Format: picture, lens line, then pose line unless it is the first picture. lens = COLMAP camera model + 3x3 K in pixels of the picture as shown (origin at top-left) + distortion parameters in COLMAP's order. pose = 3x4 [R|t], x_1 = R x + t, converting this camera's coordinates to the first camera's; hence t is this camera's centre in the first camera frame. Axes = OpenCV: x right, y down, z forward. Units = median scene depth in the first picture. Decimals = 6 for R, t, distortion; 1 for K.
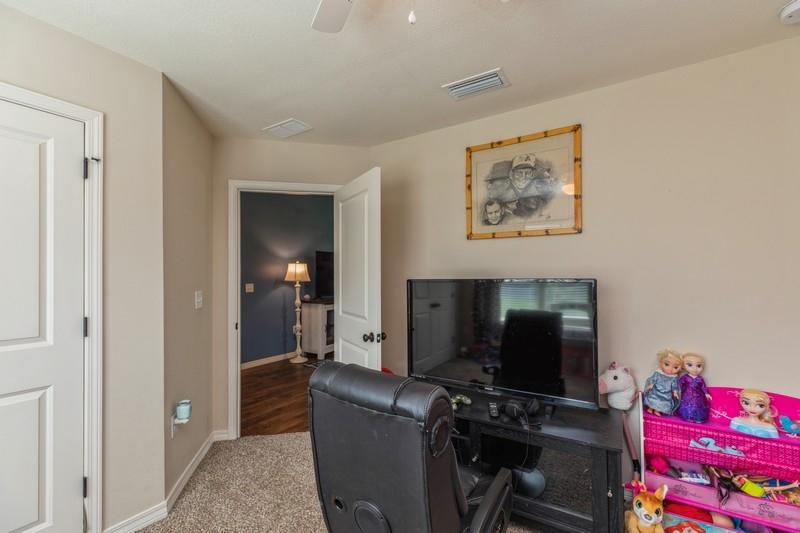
lens RADIAL K [[361.9, 0, 398.4], [0, 361.9, 269.4], [0, 0, 1]] dist [0.005158, -0.002311]
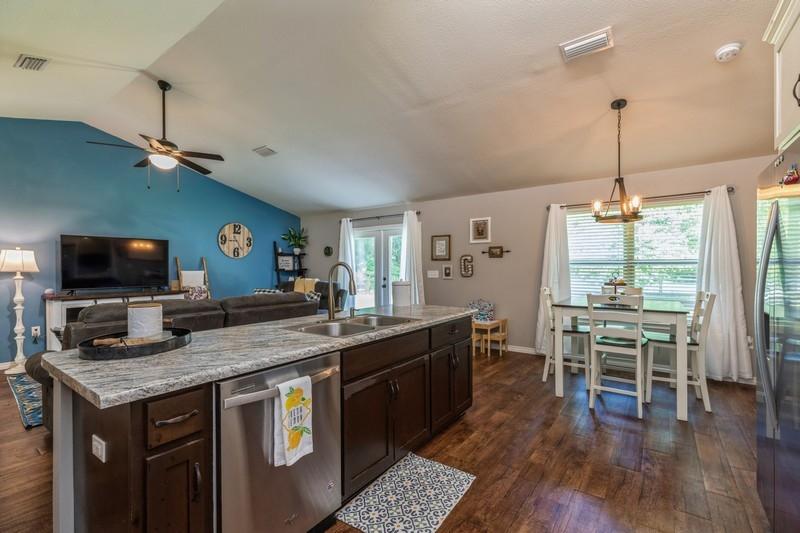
lens RADIAL K [[361.9, 0, 394.9], [0, 361.9, 267.3], [0, 0, 1]] dist [0.005158, -0.002311]
pose [[0.997749, -0.003692, -0.066960, 0.608609], [0.004604, 0.999899, 0.013481, 0.015364], [0.066903, -0.013759, 0.997665, 0.255249]]
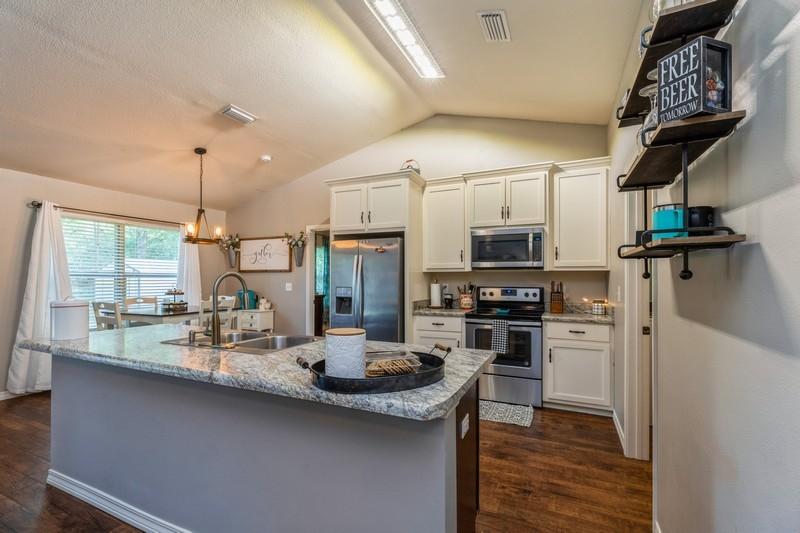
lens RADIAL K [[361.9, 0, 398.5], [0, 361.9, 278.0], [0, 0, 1]] dist [0.005158, -0.002311]
pose [[-0.133738, 0.001419, 0.991016, 0.128208], [-0.013893, 0.999898, -0.003307, 0.019278], [-0.990919, -0.014210, -0.133704, 0.566533]]
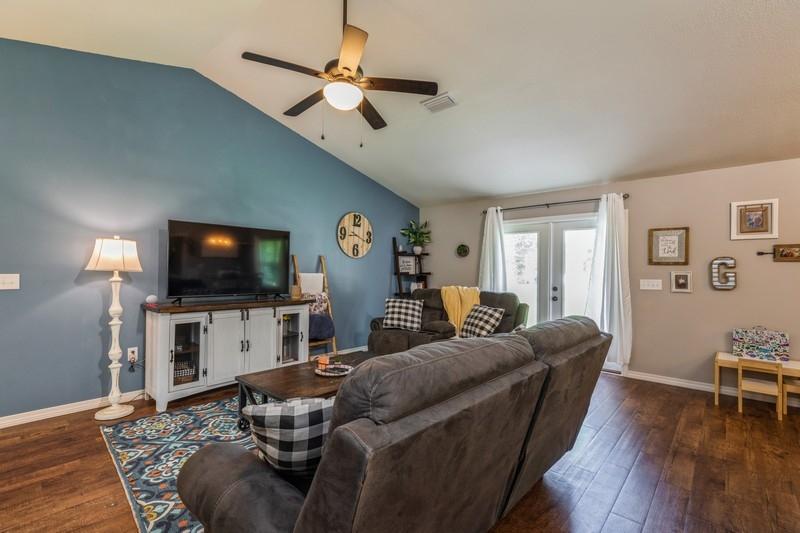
lens RADIAL K [[361.9, 0, 394.5], [0, 361.9, 268.6], [0, 0, 1]] dist [0.005158, -0.002311]
pose [[0.985896, 0.013403, -0.166820, 0.240515], [-0.012091, 0.999887, 0.008877, 0.018208], [0.166920, -0.006734, 0.985947, 0.520749]]
